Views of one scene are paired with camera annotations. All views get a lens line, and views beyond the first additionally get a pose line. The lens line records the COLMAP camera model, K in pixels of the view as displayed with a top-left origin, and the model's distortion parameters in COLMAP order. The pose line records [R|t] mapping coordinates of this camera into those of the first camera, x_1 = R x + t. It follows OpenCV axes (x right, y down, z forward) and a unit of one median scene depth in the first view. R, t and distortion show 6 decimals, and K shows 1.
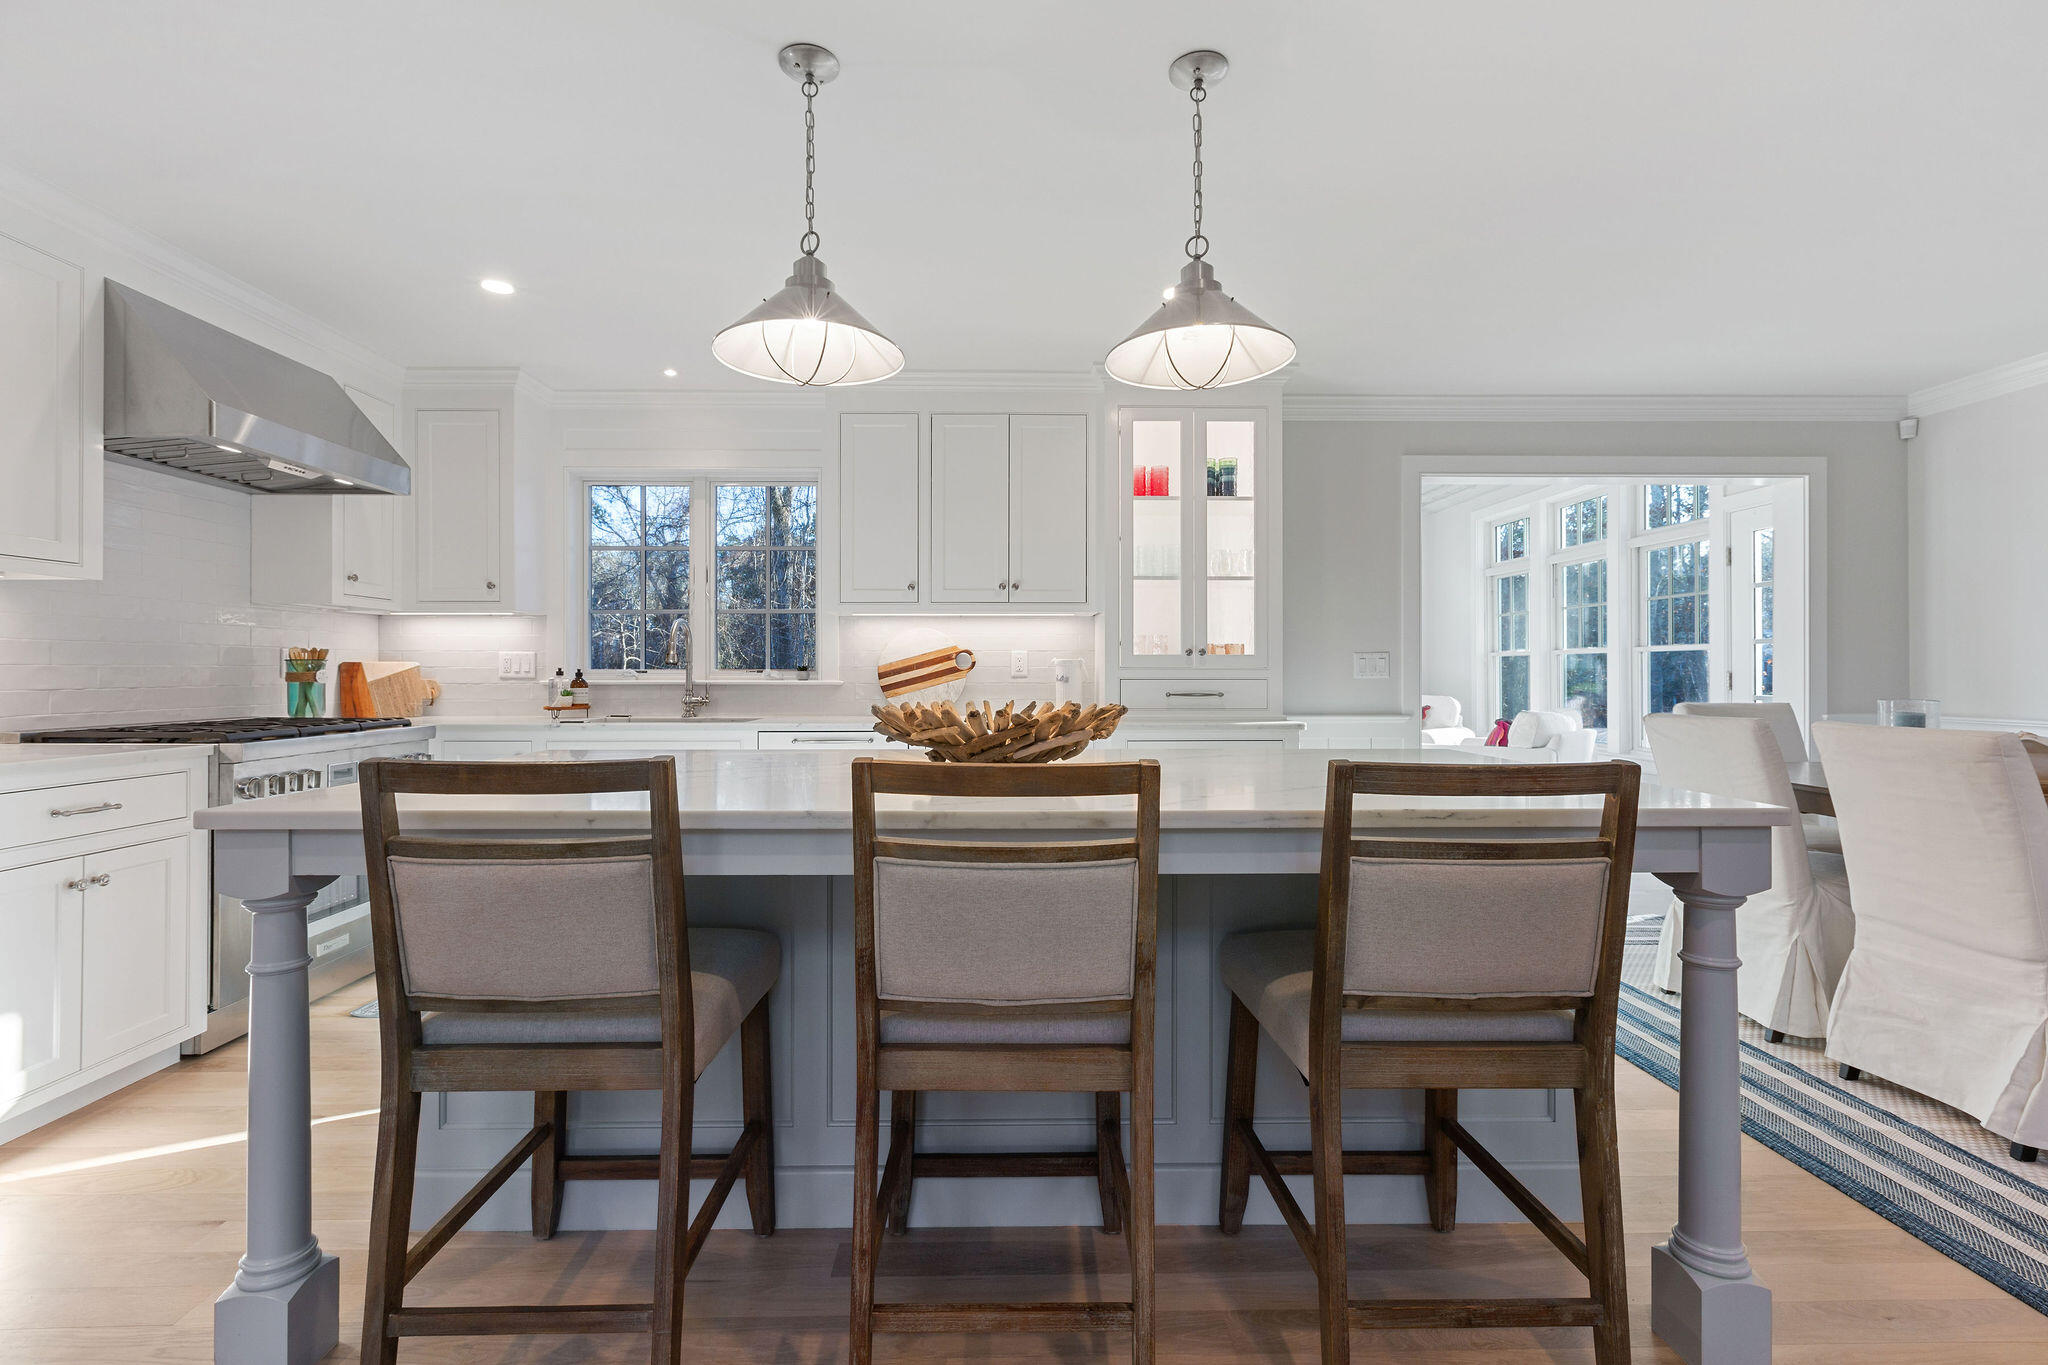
lens RADIAL K [[924.5, 0, 1018.5], [0, 924.5, 676.9], [0, 0, 1]] dist [0.003036, 0.000088]
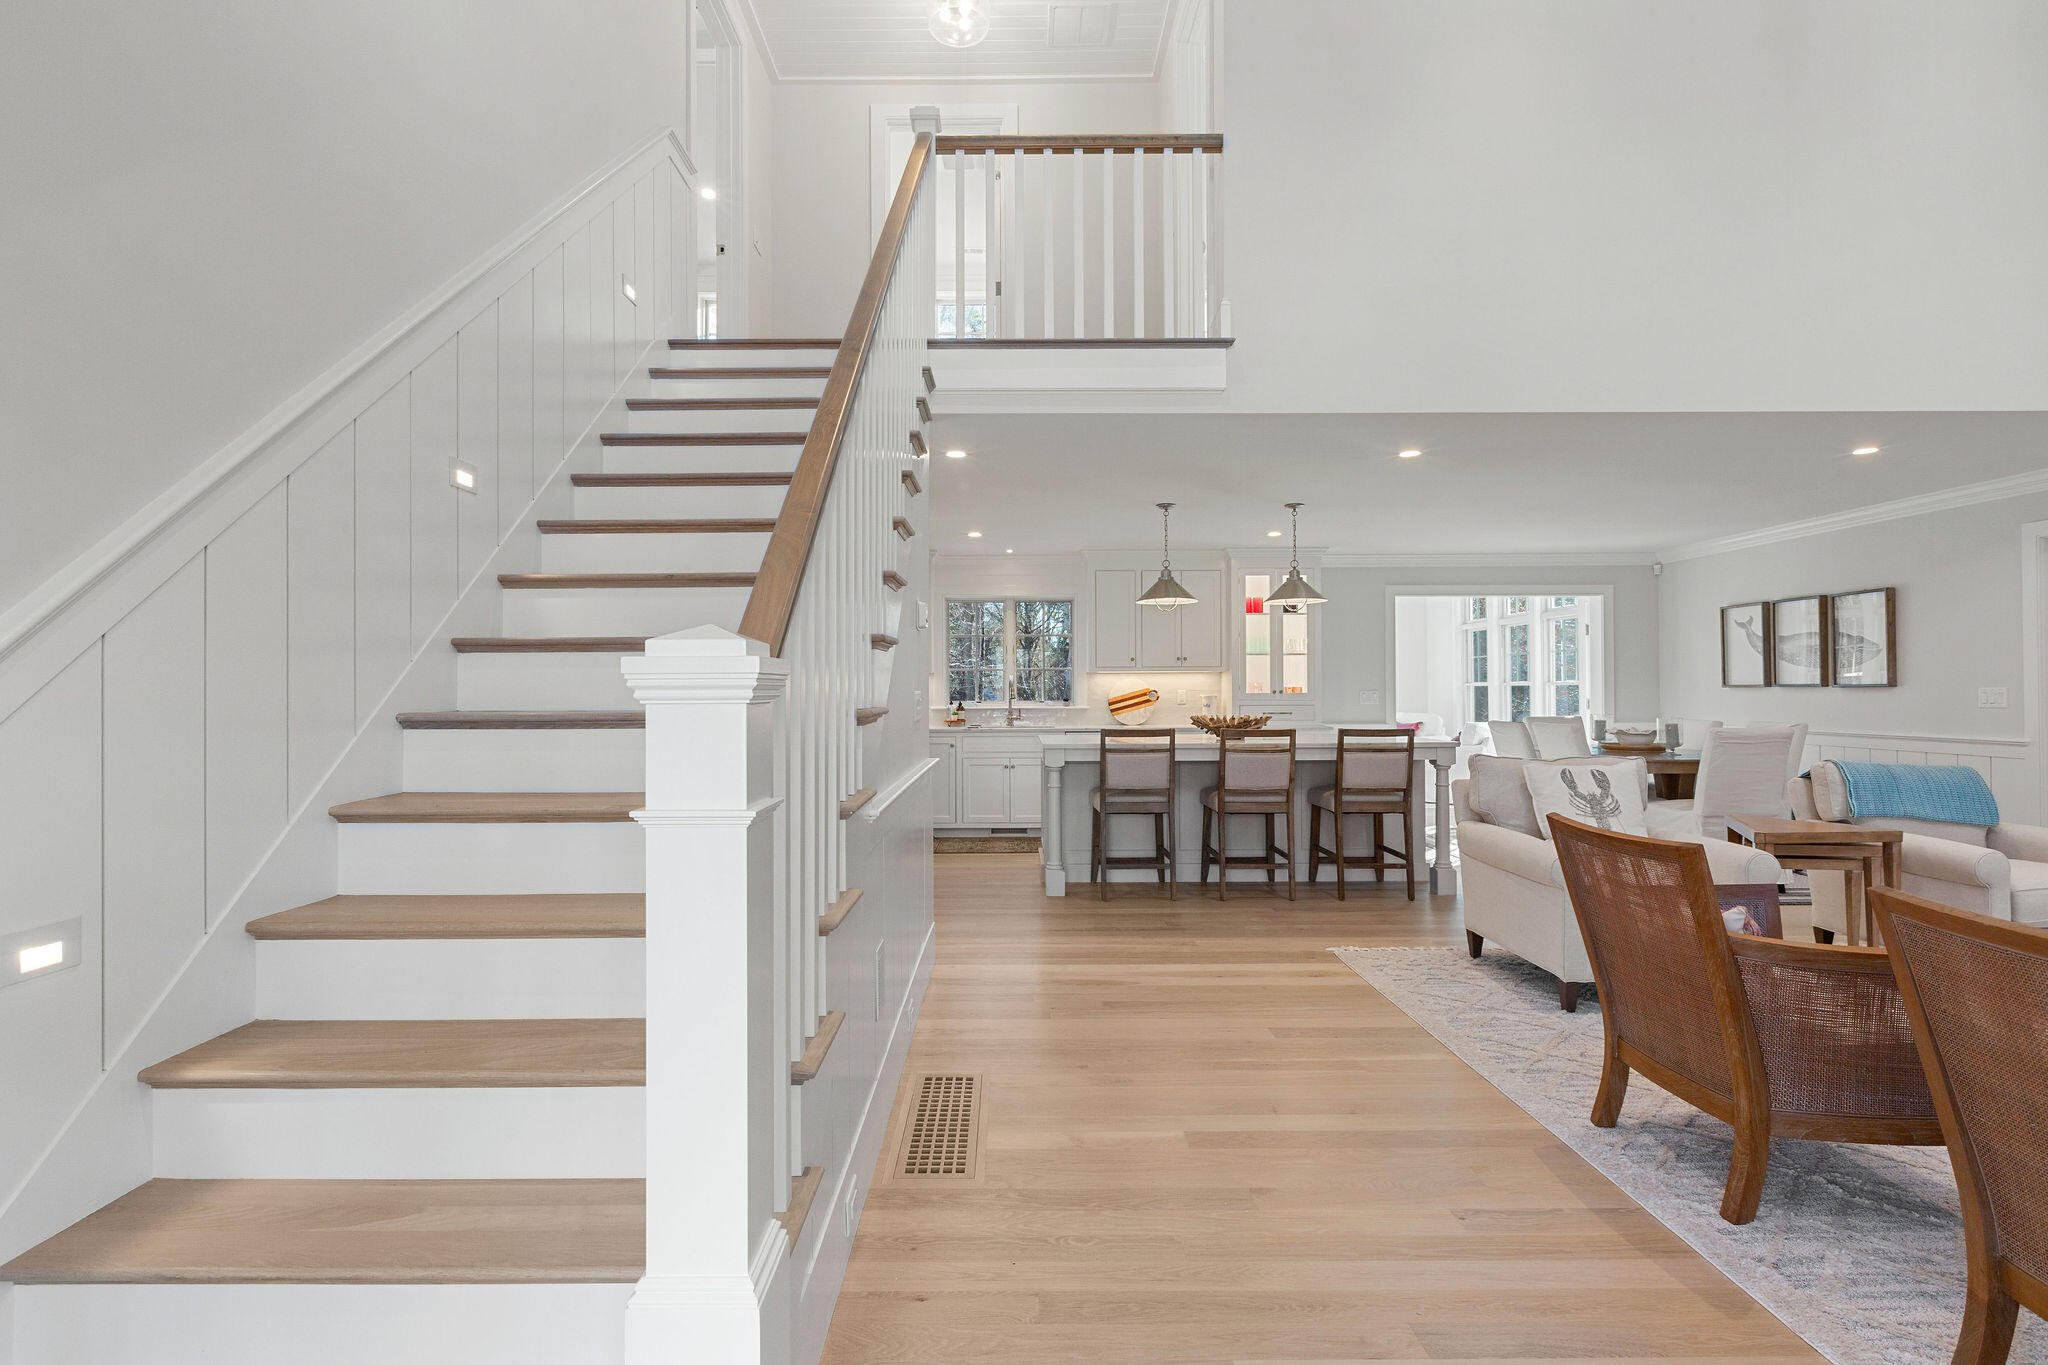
lens RADIAL K [[974.1, 0, 1013.1], [0, 974.1, 682.9], [0, 0, 1]] dist [0.001417, -0.002404]
pose [[0.999790, -0.003951, -0.020084, -0.333714], [0.003658, 0.999887, -0.014606, -0.017316], [0.020139, 0.014530, 0.999692, -1.099553]]
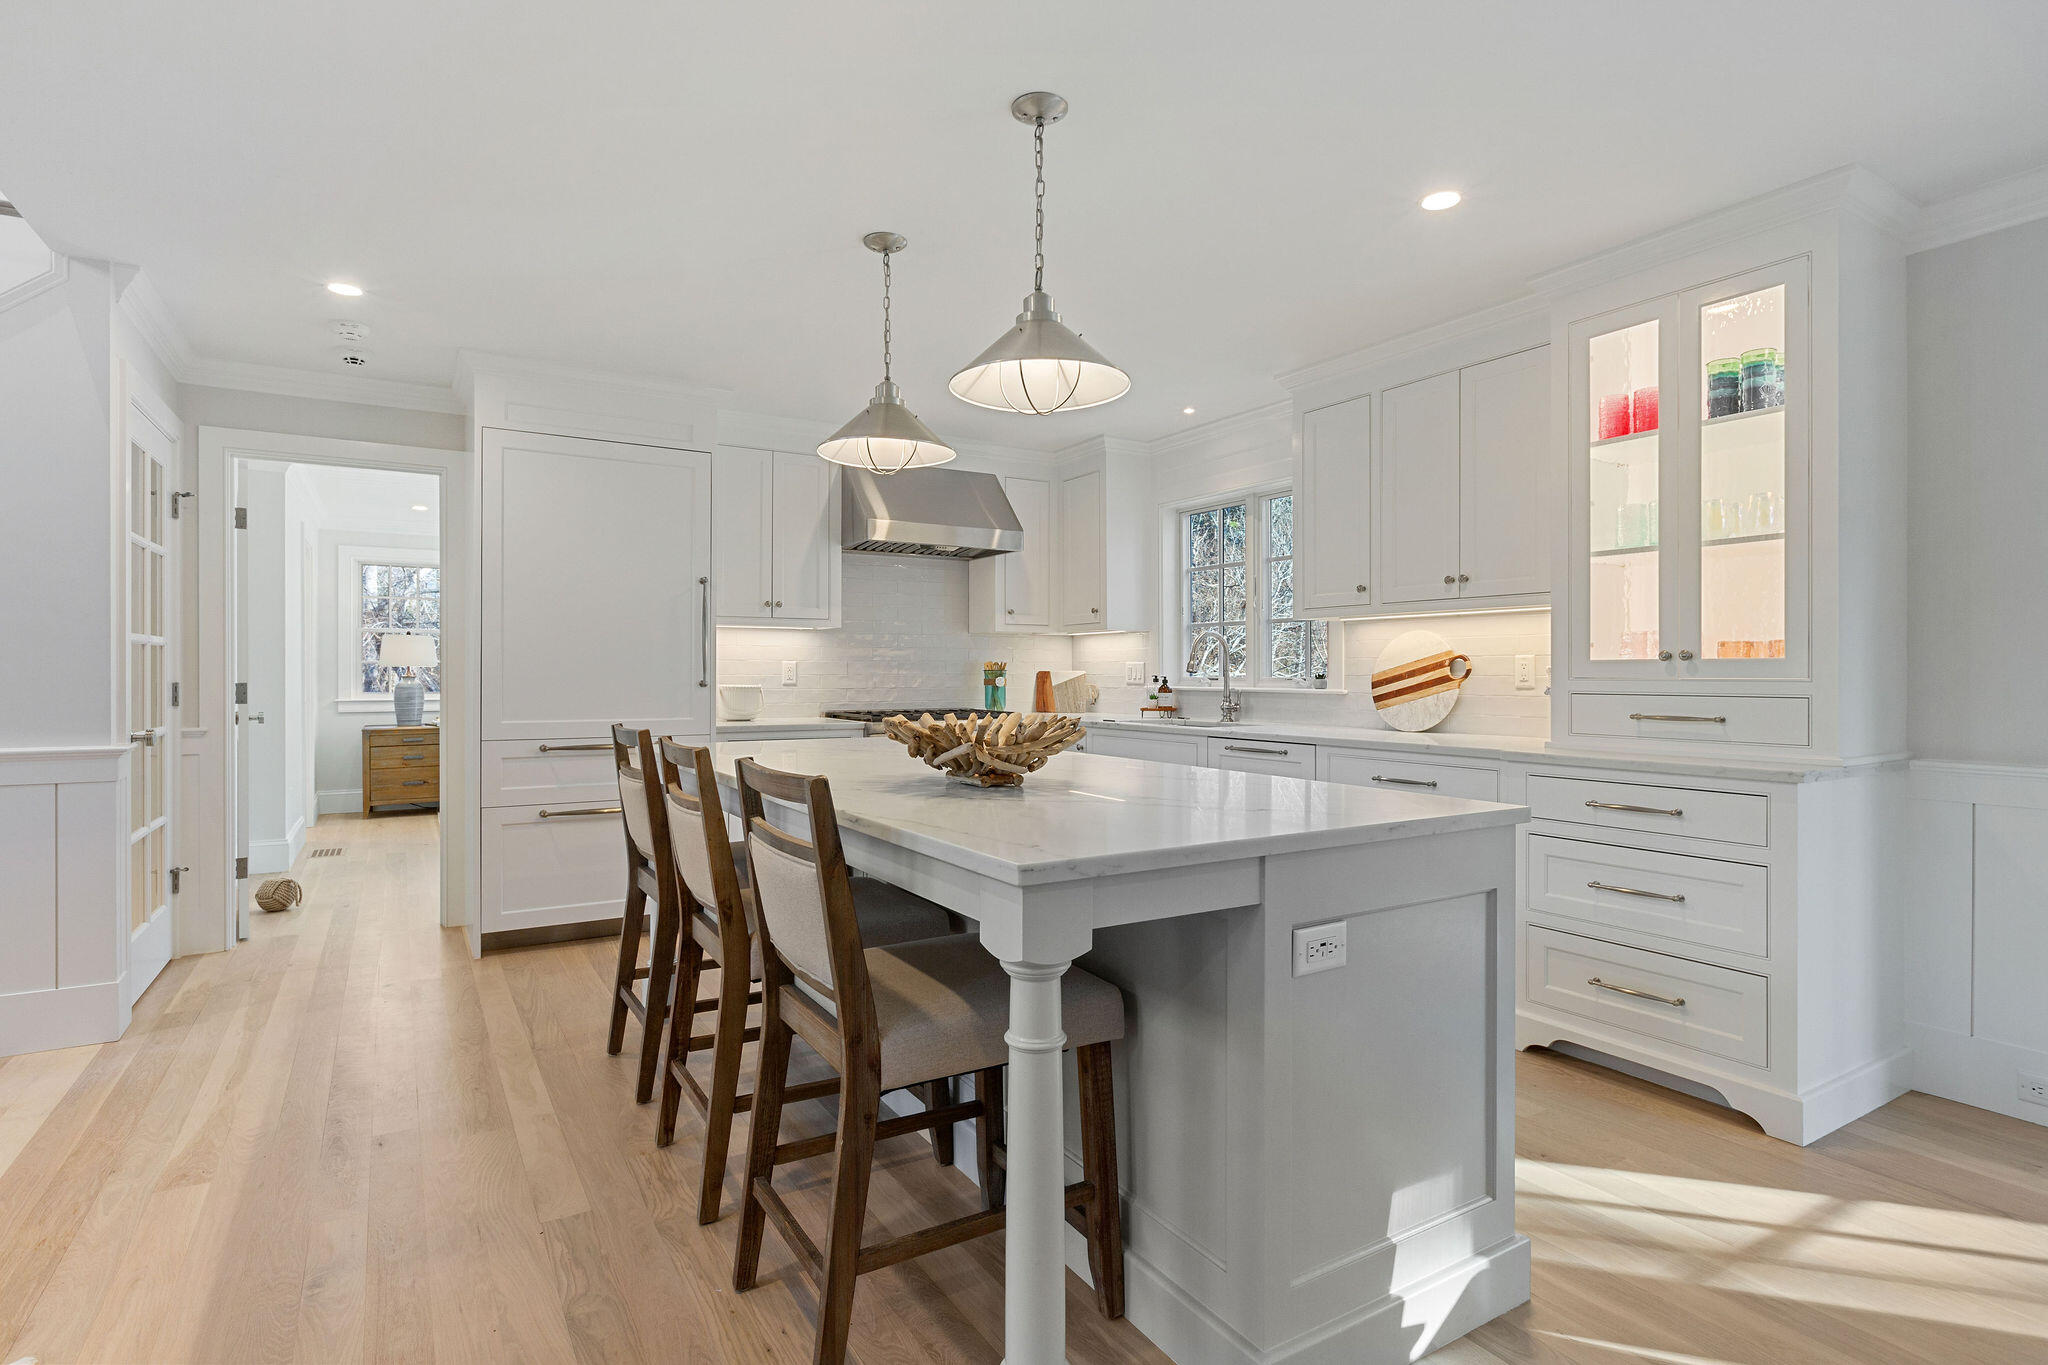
lens RADIAL K [[1018.7, 0, 1011.2], [0, 1018.7, 674.5], [0, 0, 1]] dist [0.001561, -0.001672]
pose [[0.498592, 0.001645, -0.866835, 0.589797], [-0.005338, 0.999985, -0.001172, -0.009455], [0.866820, 0.005211, 0.498594, 0.207028]]
